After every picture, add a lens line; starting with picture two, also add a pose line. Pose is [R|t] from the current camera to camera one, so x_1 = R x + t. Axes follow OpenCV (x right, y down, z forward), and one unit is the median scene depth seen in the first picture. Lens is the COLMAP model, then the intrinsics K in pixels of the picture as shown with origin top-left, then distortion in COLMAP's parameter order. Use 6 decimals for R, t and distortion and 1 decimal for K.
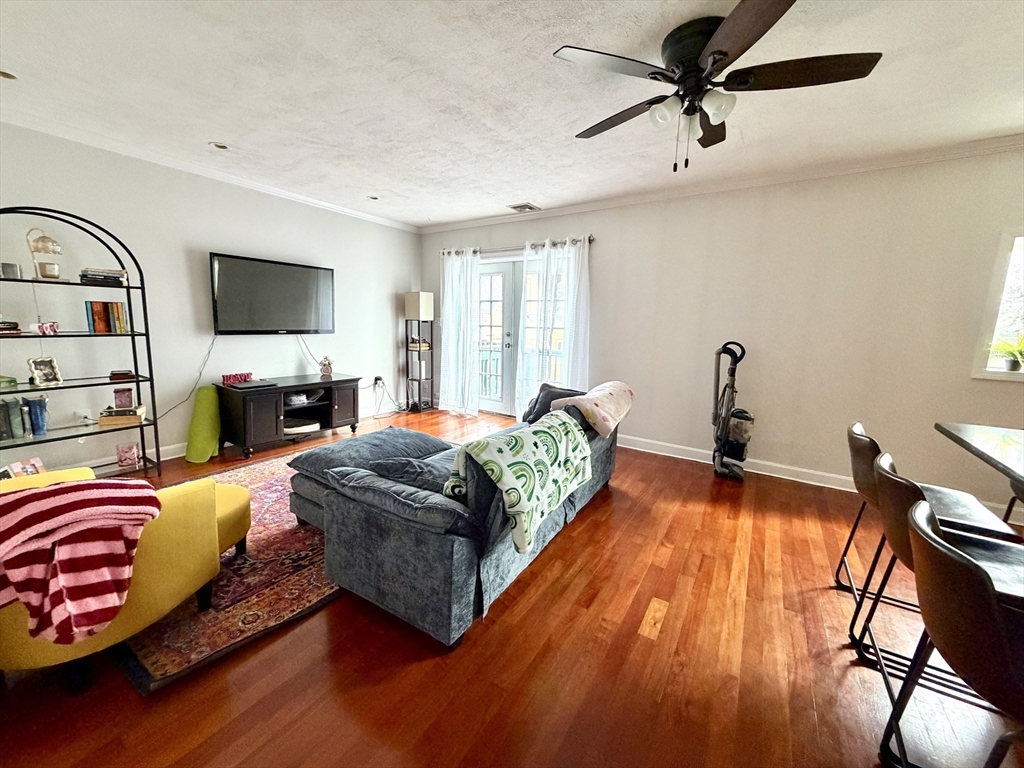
lens RADIAL K [[406.2, 0, 517.3], [0, 406.2, 381.9], [0, 0, 1]] dist [0.000377, 0.000225]
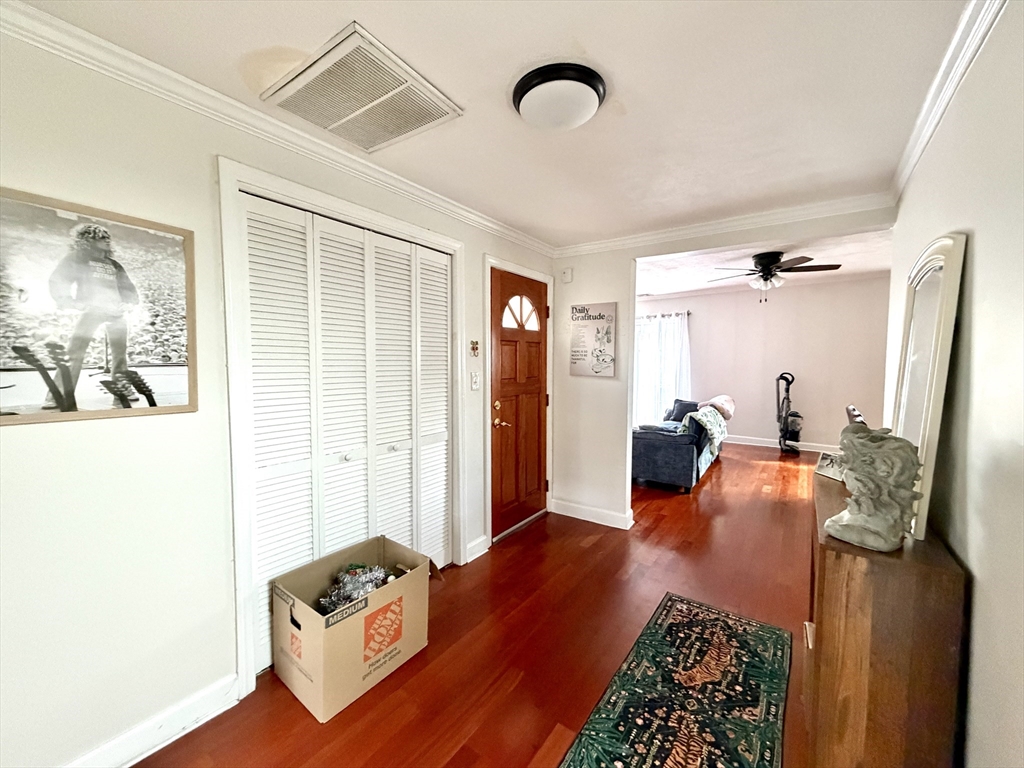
lens RADIAL K [[414.9, 0, 515.6], [0, 414.9, 382.4], [0, 0, 1]] dist [0.000083, 0.000090]
pose [[0.997554, -0.026518, -0.064677, -0.626045], [0.019939, 0.994755, -0.100321, 0.119896], [0.066998, 0.098786, 0.992851, -1.024481]]
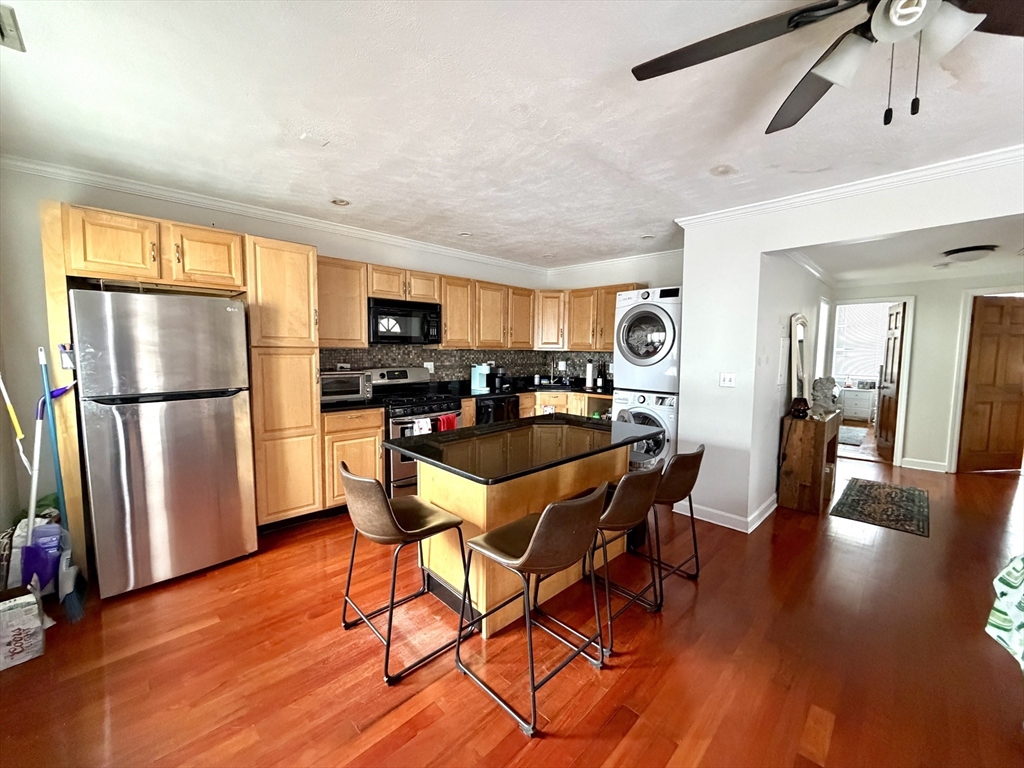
lens RADIAL K [[407.8, 0, 503.1], [0, 407.8, 384.1], [0, 0, 1]] dist [-0.000897, 0.000291]
pose [[-0.967170, -0.049201, 0.249322, 0.455855], [0.009641, 0.973269, 0.229465, -0.184781], [-0.253948, 0.224335, -0.940842, 1.085173]]
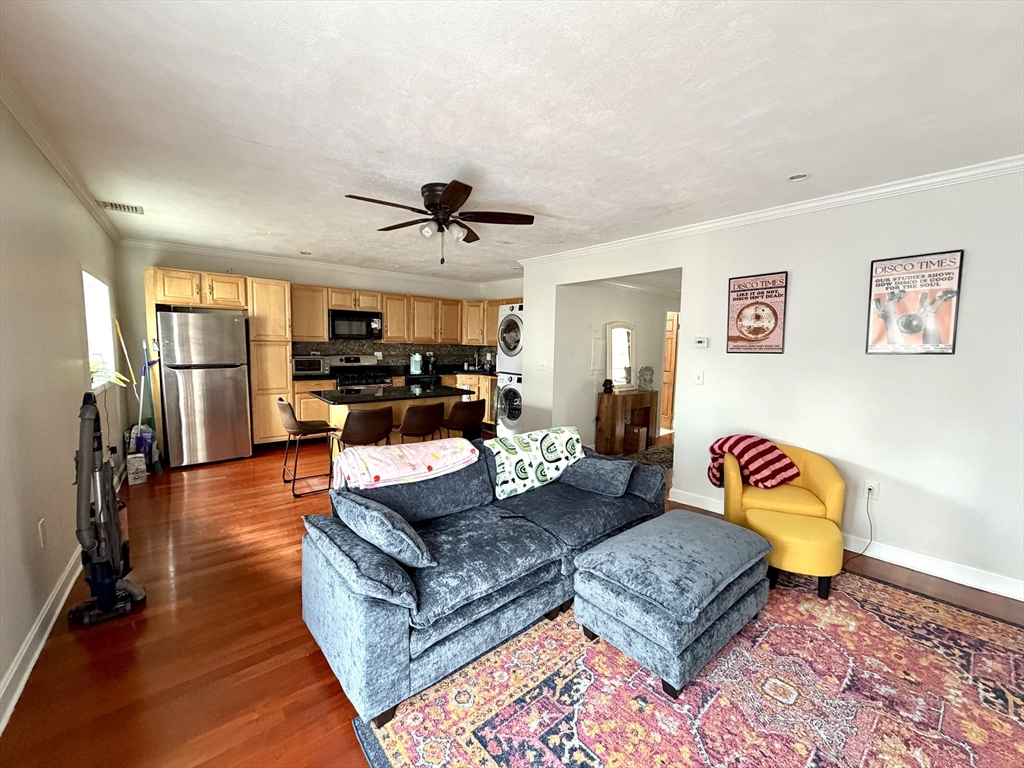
lens RADIAL K [[407.8, 0, 503.1], [0, 407.8, 384.1], [0, 0, 1]] dist [-0.000897, 0.000291]
pose [[-0.941493, -0.074105, 0.328784, -0.253525], [0.009047, 0.969619, 0.244452, -0.280347], [-0.336911, 0.233125, -0.912219, 1.523510]]
